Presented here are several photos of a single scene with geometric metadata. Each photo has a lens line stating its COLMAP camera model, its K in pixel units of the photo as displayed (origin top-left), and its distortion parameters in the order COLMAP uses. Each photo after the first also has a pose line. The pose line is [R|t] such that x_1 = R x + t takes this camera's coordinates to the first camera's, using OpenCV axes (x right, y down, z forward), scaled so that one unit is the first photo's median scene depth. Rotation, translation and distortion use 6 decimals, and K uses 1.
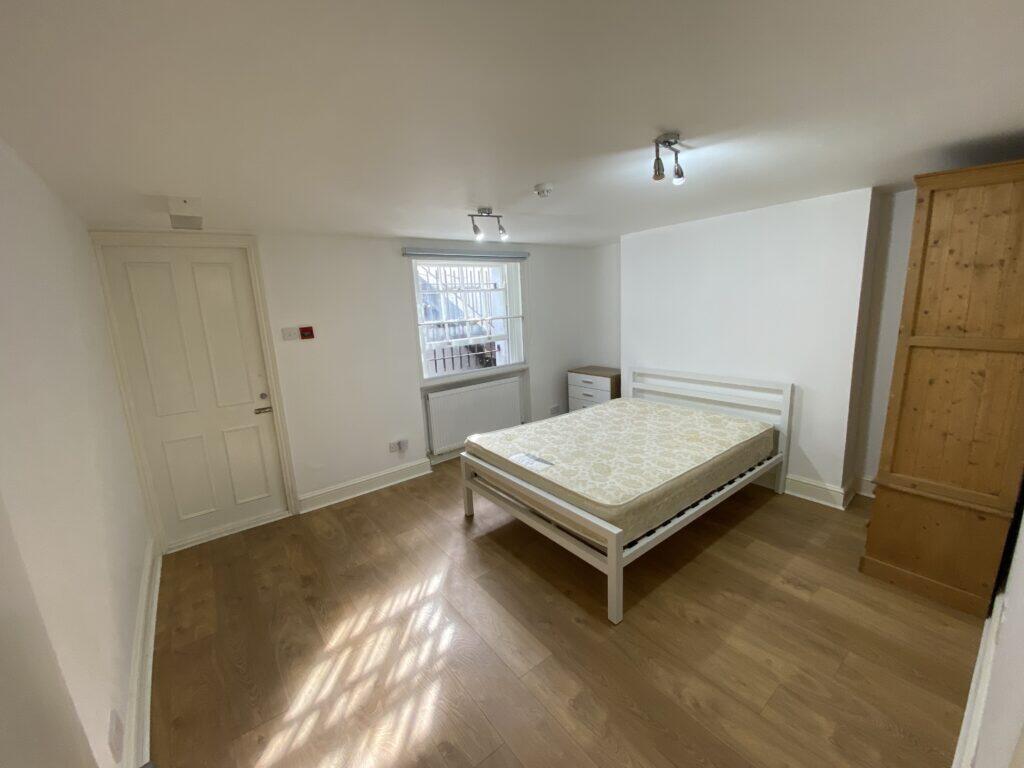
lens RADIAL K [[416.7, 0, 506.9], [0, 416.7, 388.5], [0, 0, 1]] dist [-0.023045, -0.002863]
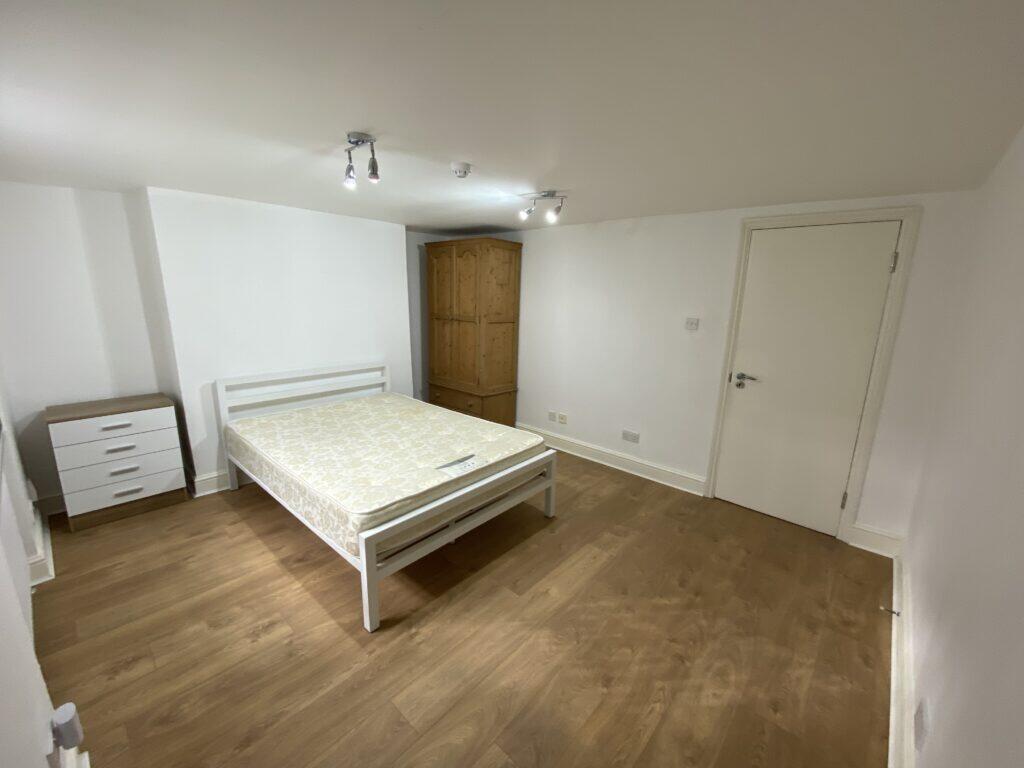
lens RADIAL K [[416.7, 0, 503.7], [0, 416.7, 382.7], [0, 0, 1]] dist [-0.023045, -0.002863]
pose [[-0.193922, -0.166042, 0.966863, -0.770829], [0.181574, 0.962469, 0.201706, -0.160733], [-0.964067, 0.214672, -0.156495, 0.943226]]
